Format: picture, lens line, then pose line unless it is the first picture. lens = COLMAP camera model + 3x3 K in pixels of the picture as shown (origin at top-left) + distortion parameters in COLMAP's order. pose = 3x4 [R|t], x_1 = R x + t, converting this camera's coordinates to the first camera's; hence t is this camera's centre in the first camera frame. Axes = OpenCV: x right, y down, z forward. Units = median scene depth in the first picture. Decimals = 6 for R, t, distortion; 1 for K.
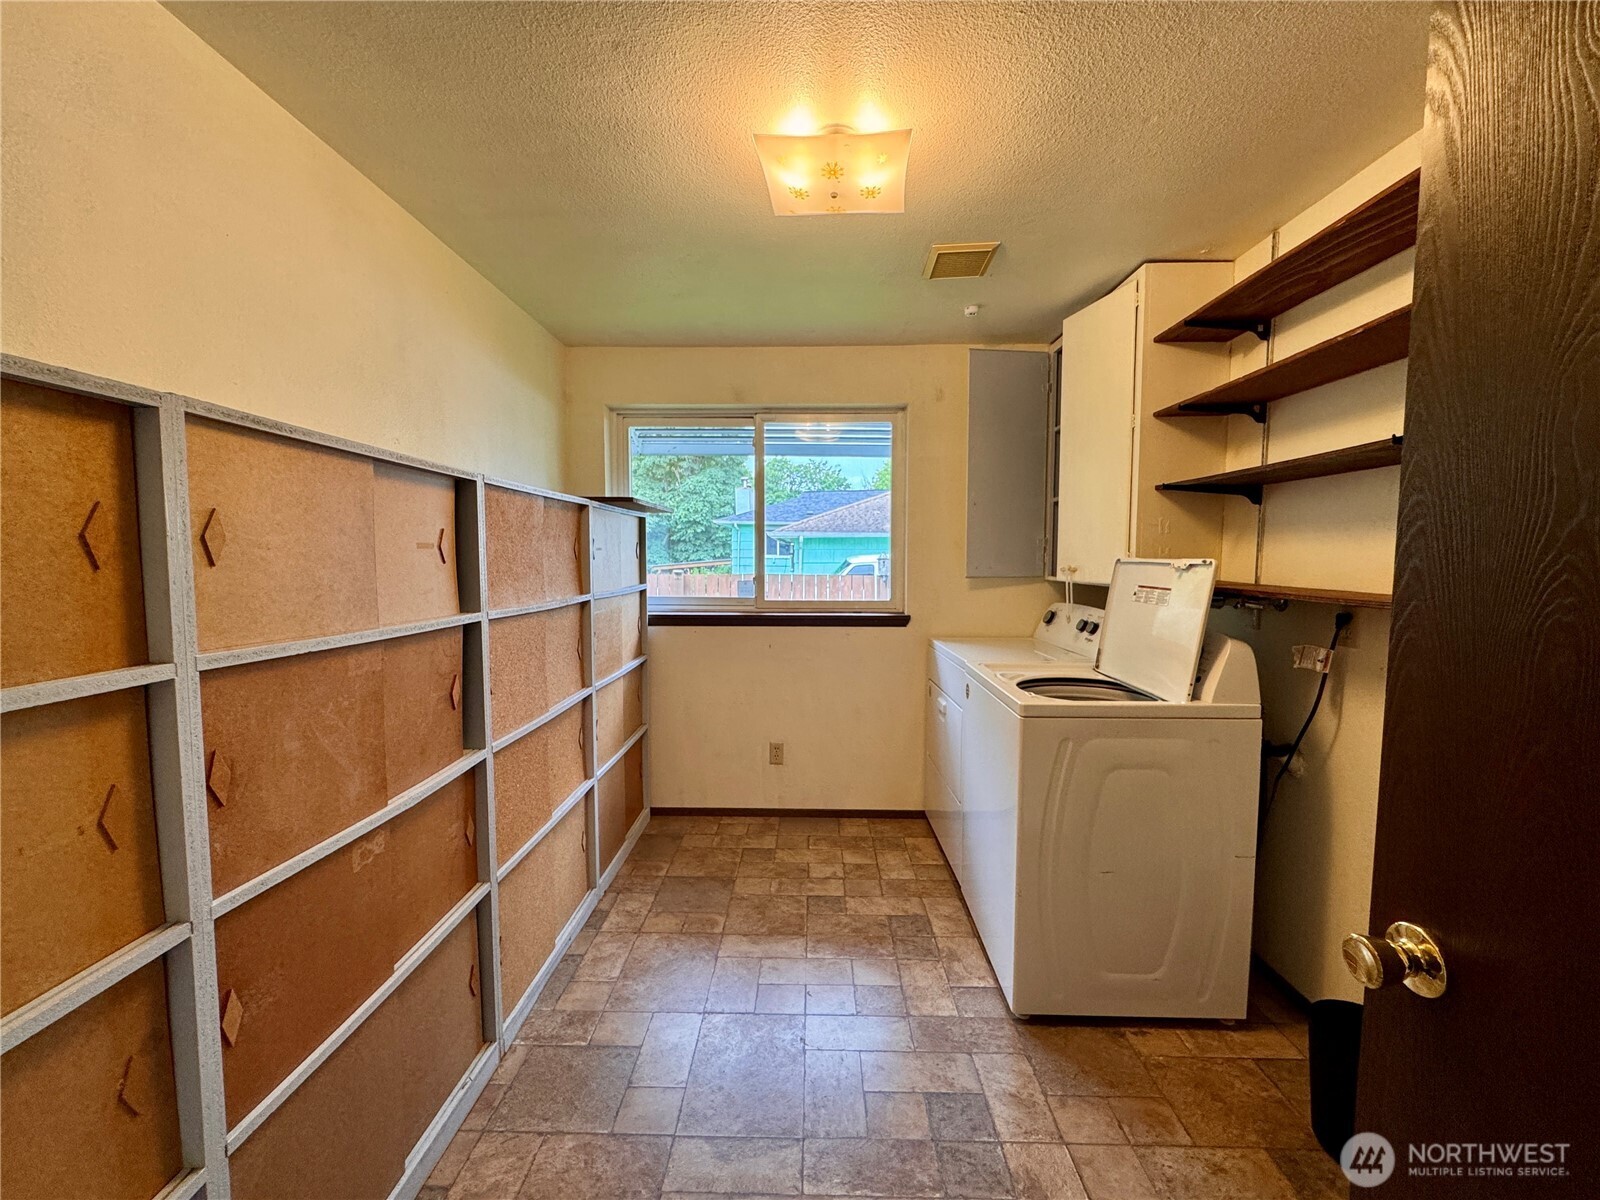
lens RADIAL K [[640.4, 0, 795.8], [0, 640.4, 602.4], [0, 0, 1]] dist [0.002463, 0.000929]
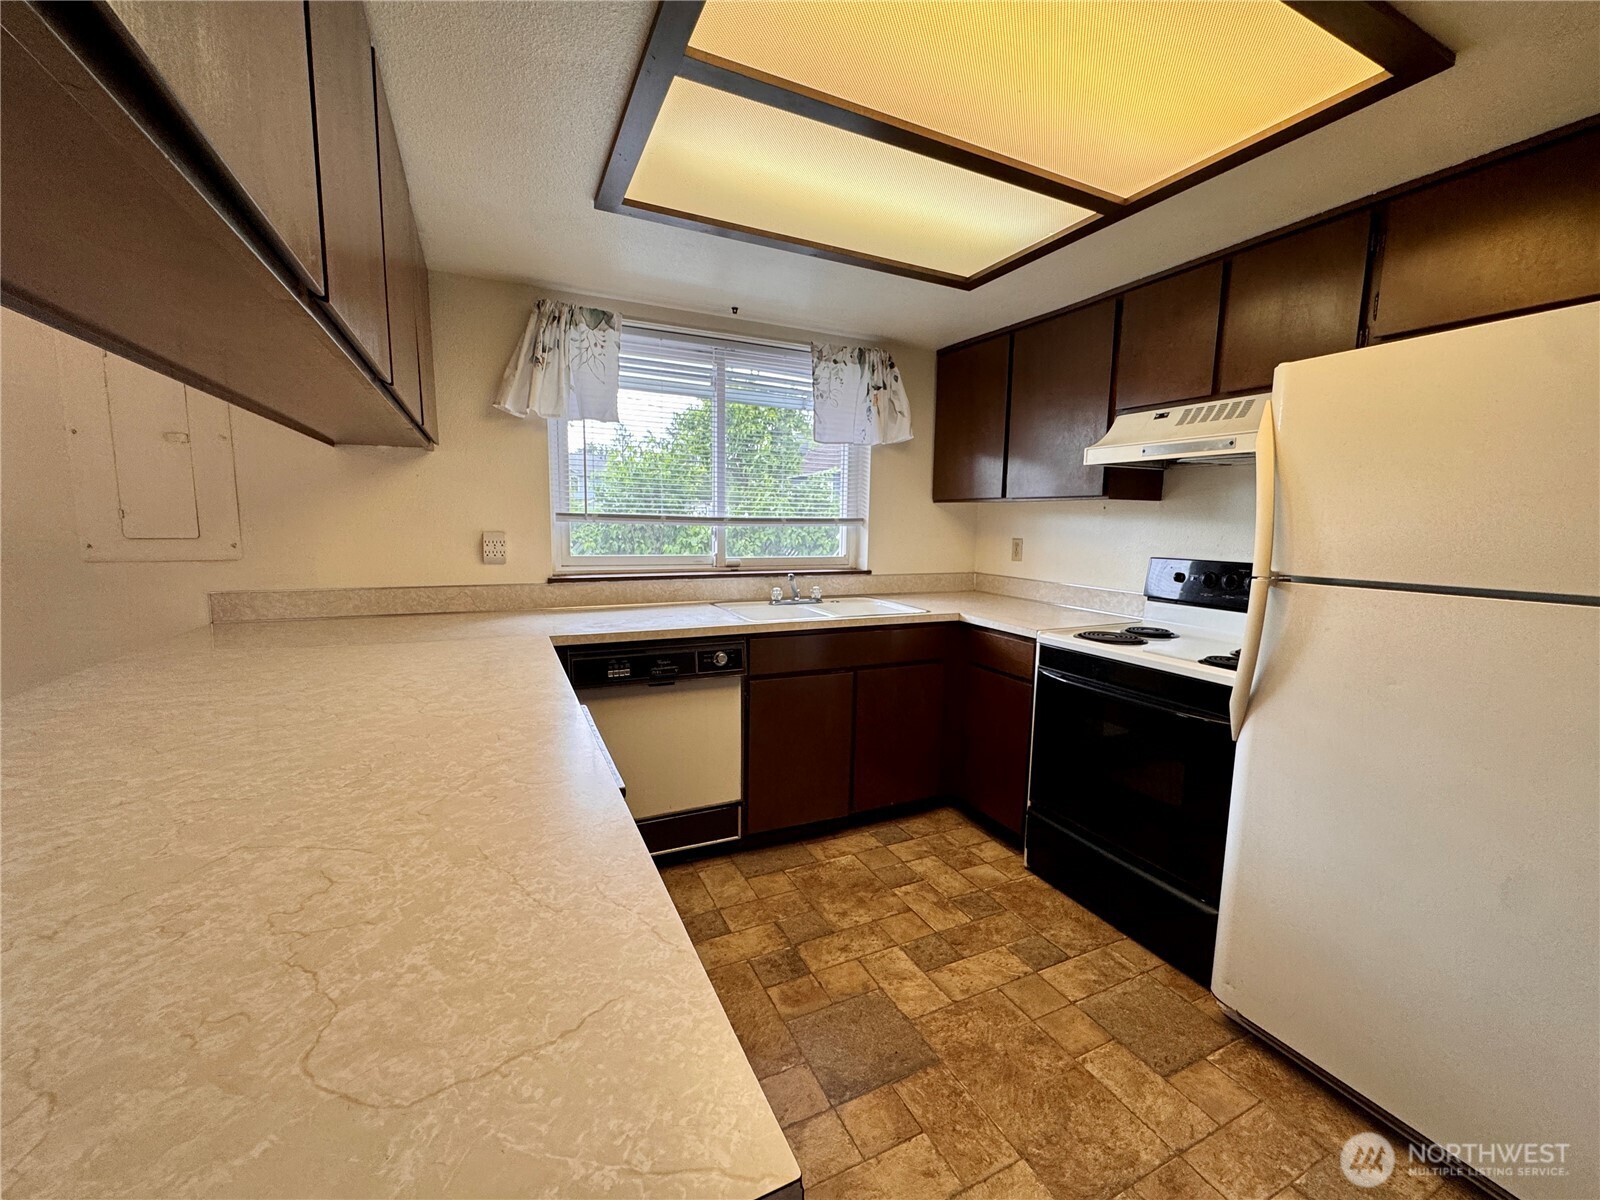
lens RADIAL K [[640.4, 0, 796.9], [0, 640.4, 606.8], [0, 0, 1]] dist [0.002463, 0.000929]
pose [[-0.889953, 0.040710, -0.454231, 0.995580], [-0.049802, 0.981376, 0.185530, -0.084290], [0.453325, 0.187735, -0.871351, 1.778370]]
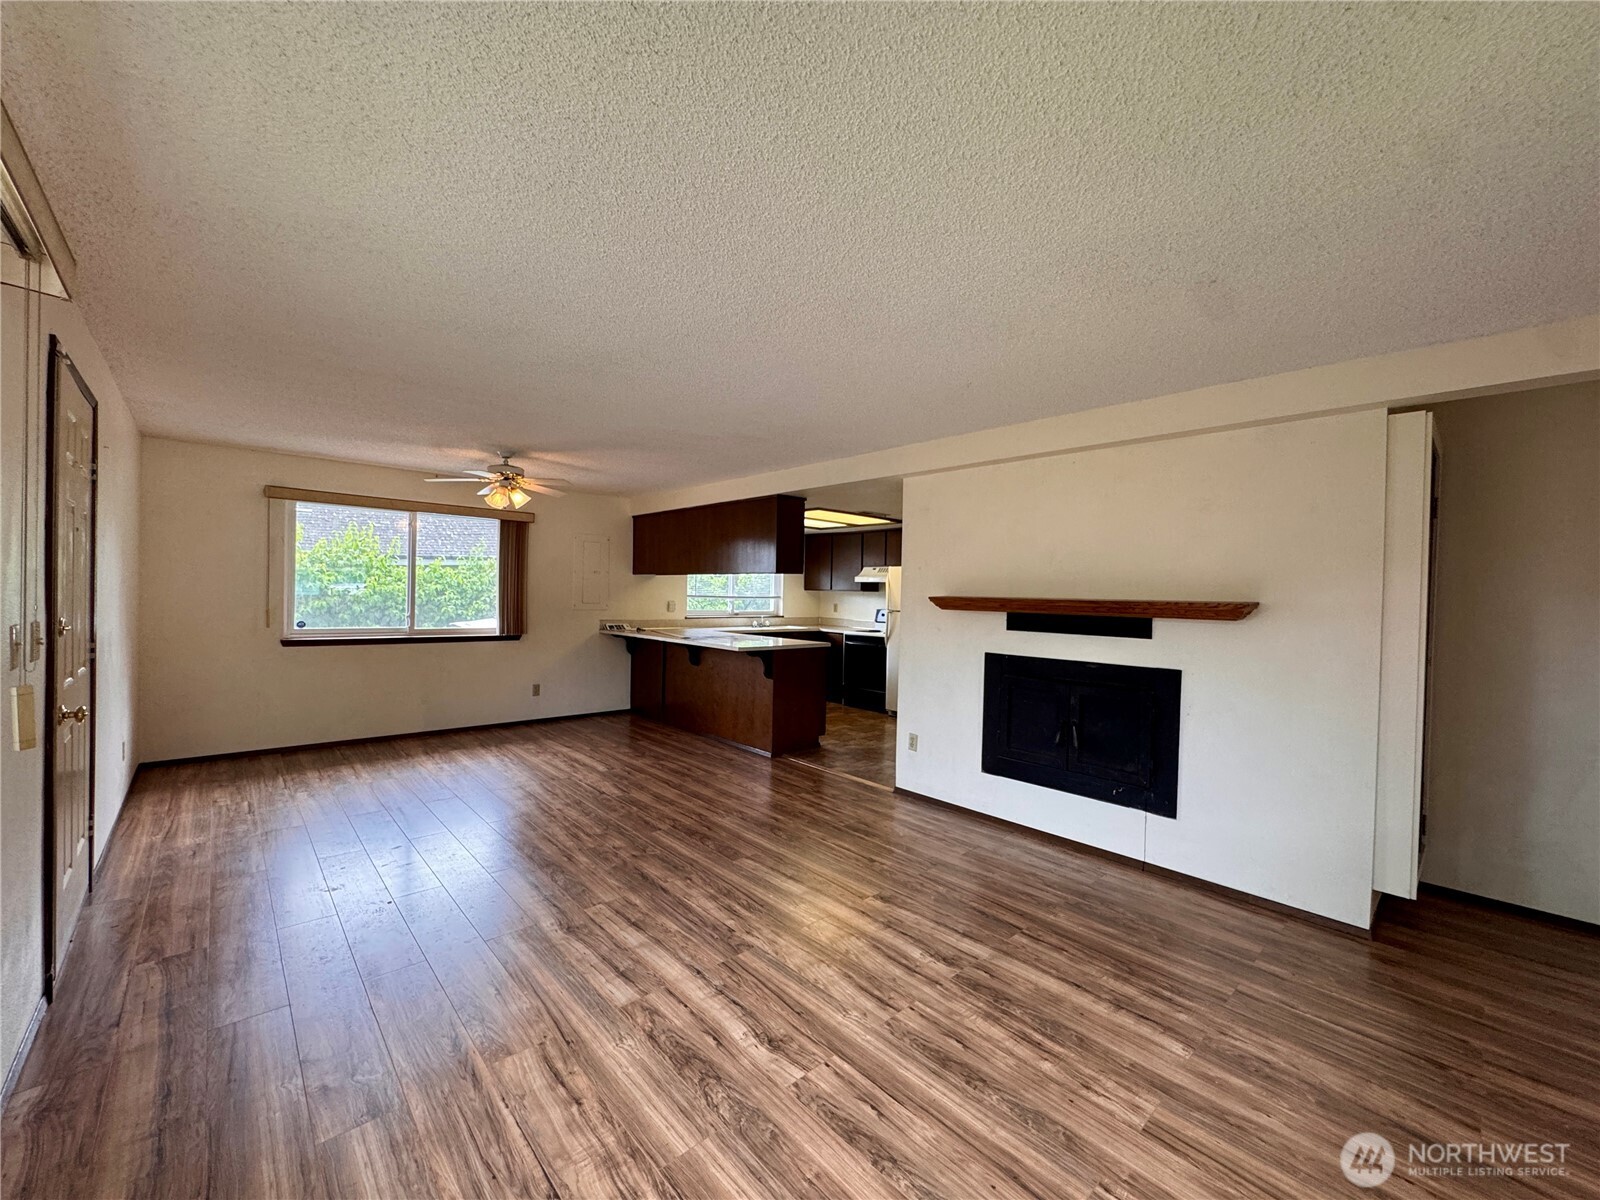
lens RADIAL K [[640.4, 0, 793.4], [0, 640.4, 601.4], [0, 0, 1]] dist [0.002463, 0.000929]
pose [[-0.728375, -0.013146, -0.685052, 3.469068], [-0.071402, 0.995829, 0.056808, -0.261410], [0.681448, 0.090292, -0.726276, 4.023965]]
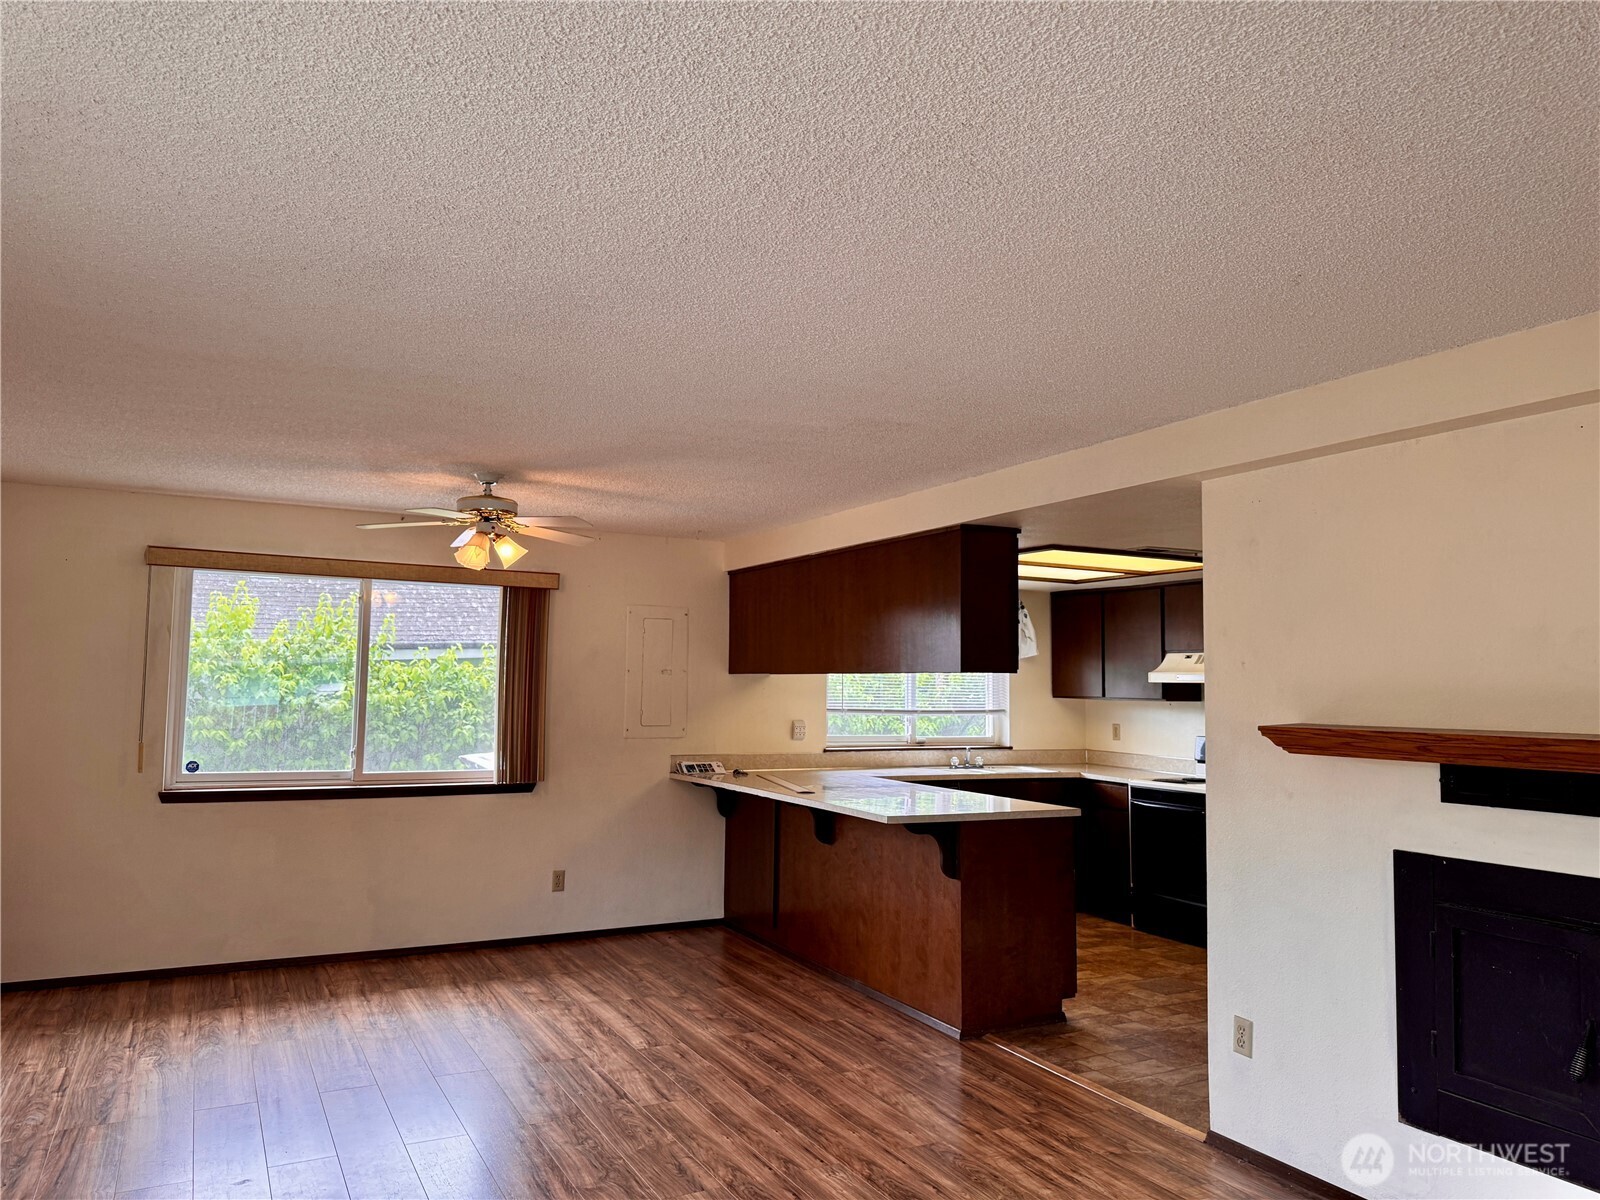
lens RADIAL K [[1129.7, 0, 782.9], [0, 1129.7, 602.7], [0, 0, 1]] dist [0.053266, -0.059202]
pose [[-0.875592, -0.054767, -0.479936, 3.190529], [-0.050533, 0.998486, -0.021748, -0.308474], [0.480400, 0.005210, -0.877034, 3.996744]]
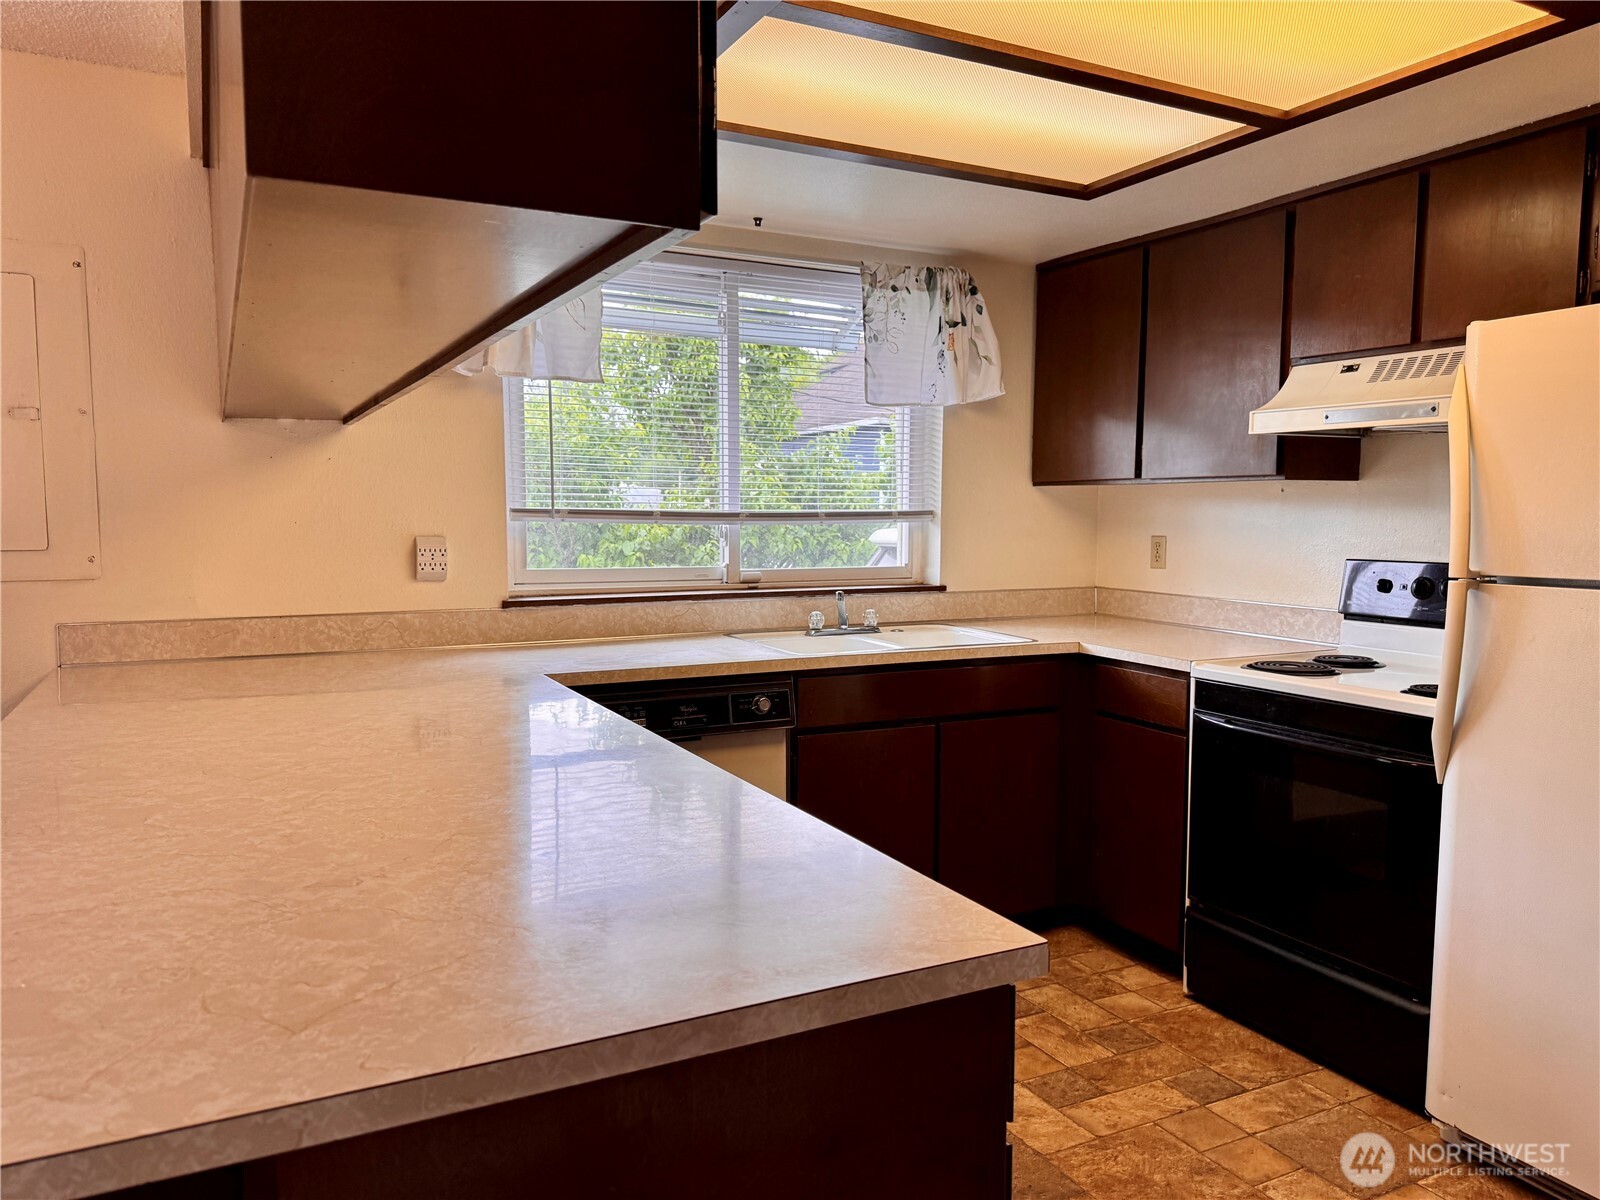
lens RADIAL K [[1129.7, 0, 795.7], [0, 1129.7, 620.9], [0, 0, 1]] dist [0.053266, -0.059202]
pose [[-0.878201, 0.037682, -0.476805, 1.322135], [-0.038478, 0.988094, 0.148960, -0.110063], [0.476741, 0.149163, -0.866296, 2.077732]]
